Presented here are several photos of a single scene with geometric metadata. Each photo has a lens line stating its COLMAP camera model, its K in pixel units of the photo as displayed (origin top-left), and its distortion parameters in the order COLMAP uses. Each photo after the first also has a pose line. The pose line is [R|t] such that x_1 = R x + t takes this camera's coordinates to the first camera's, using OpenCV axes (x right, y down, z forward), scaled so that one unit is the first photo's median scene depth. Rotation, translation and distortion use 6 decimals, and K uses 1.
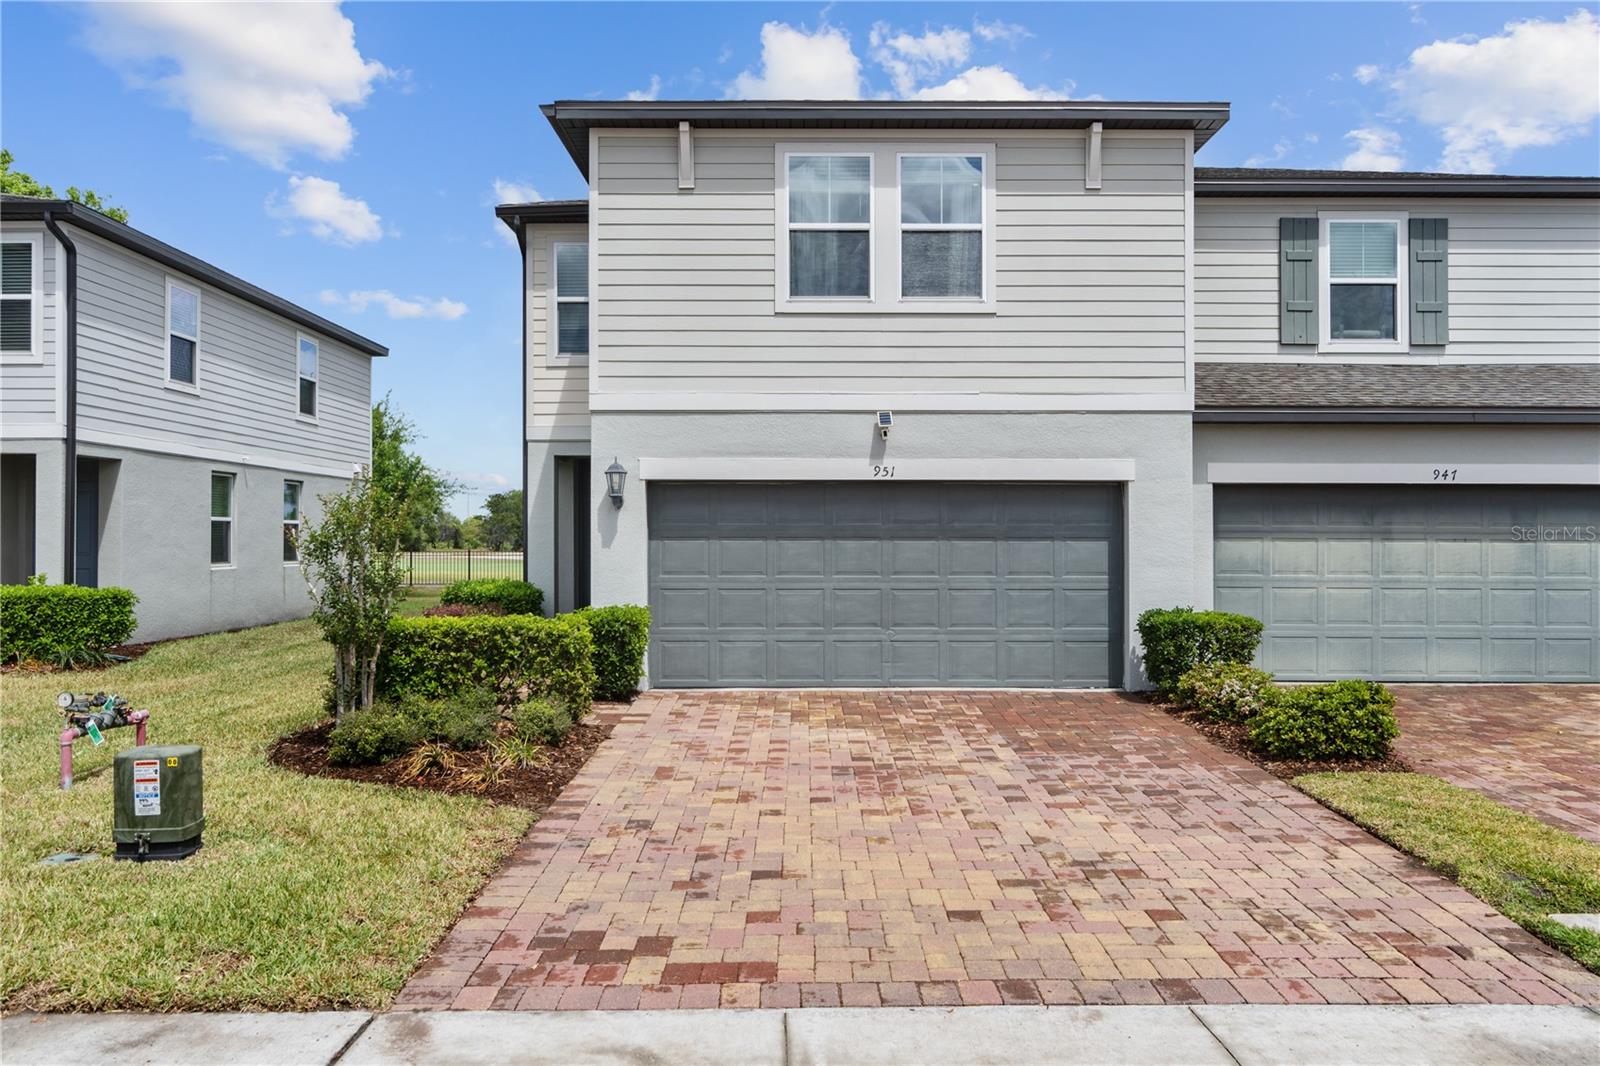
lens RADIAL K [[1244.0, 0, 800.0], [0, 1244.0, 533.0], [0, 0, 1]] dist [0.008696, -0.004519]
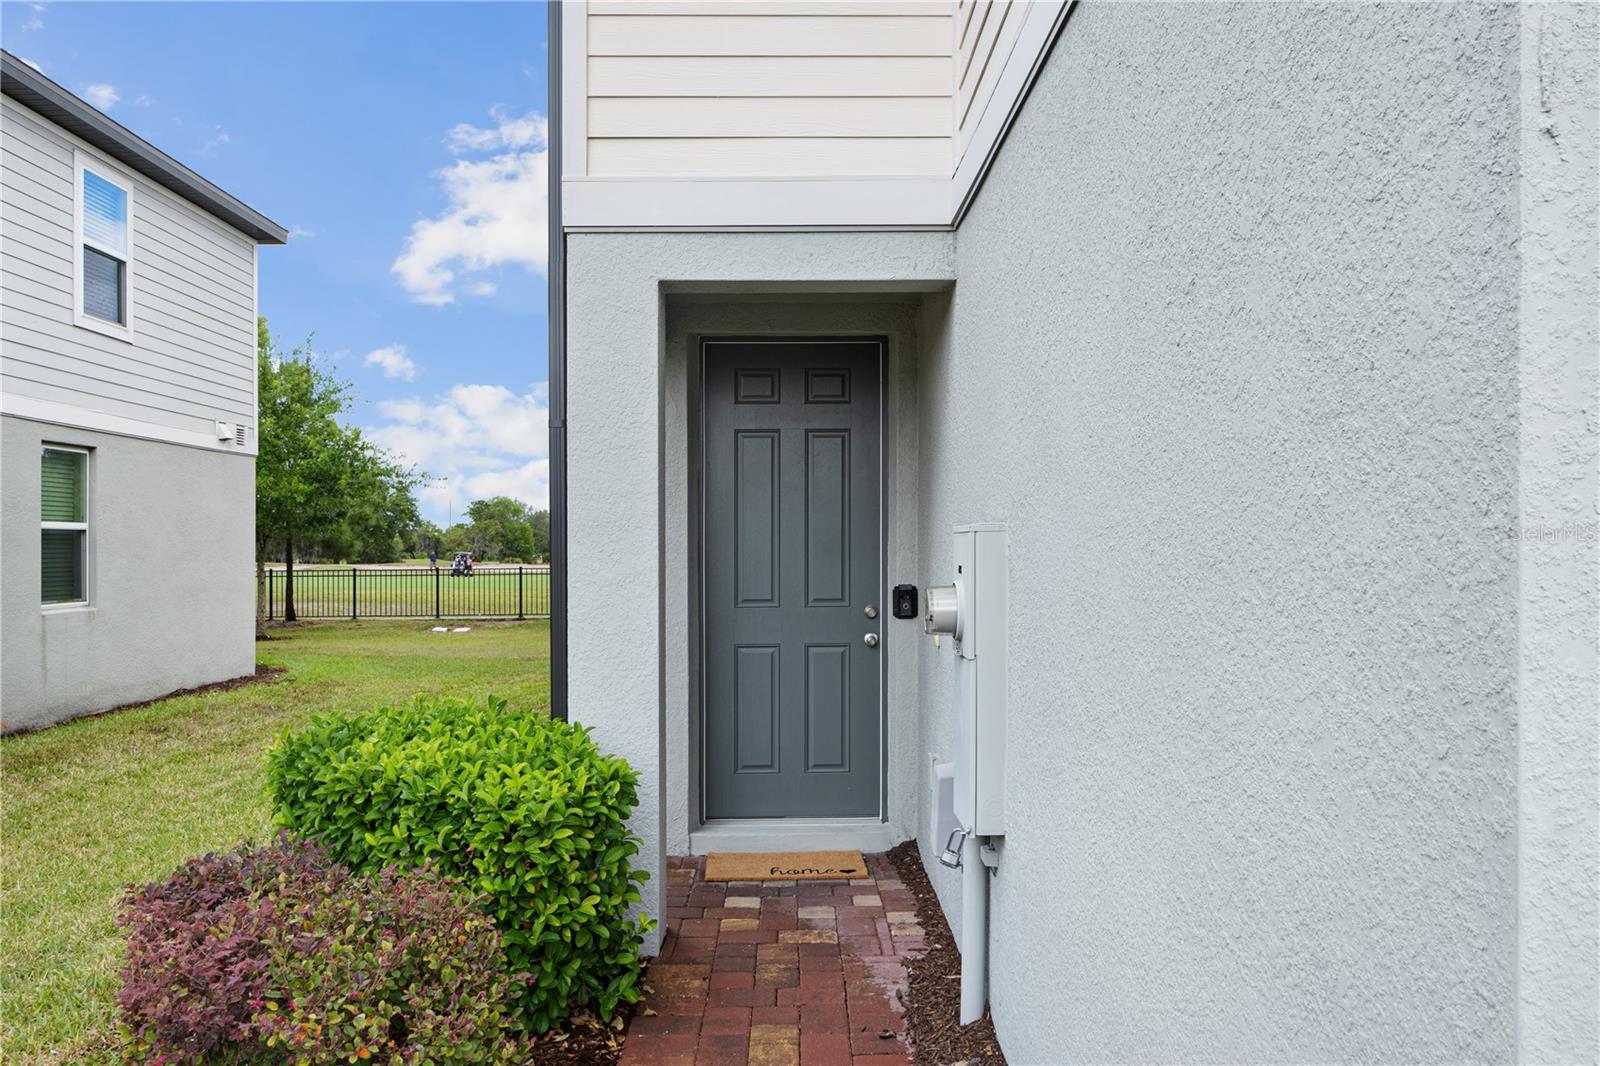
lens RADIAL K [[1257.6, 0, 800.0], [0, 1257.6, 533.0], [0, 0, 1]] dist [0.007099, 0.003061]
pose [[0.999912, -0.007684, 0.010781, -0.212468], [0.007737, 0.999958, -0.004828, -0.001778], [-0.010743, 0.004911, 0.999930, 0.896630]]
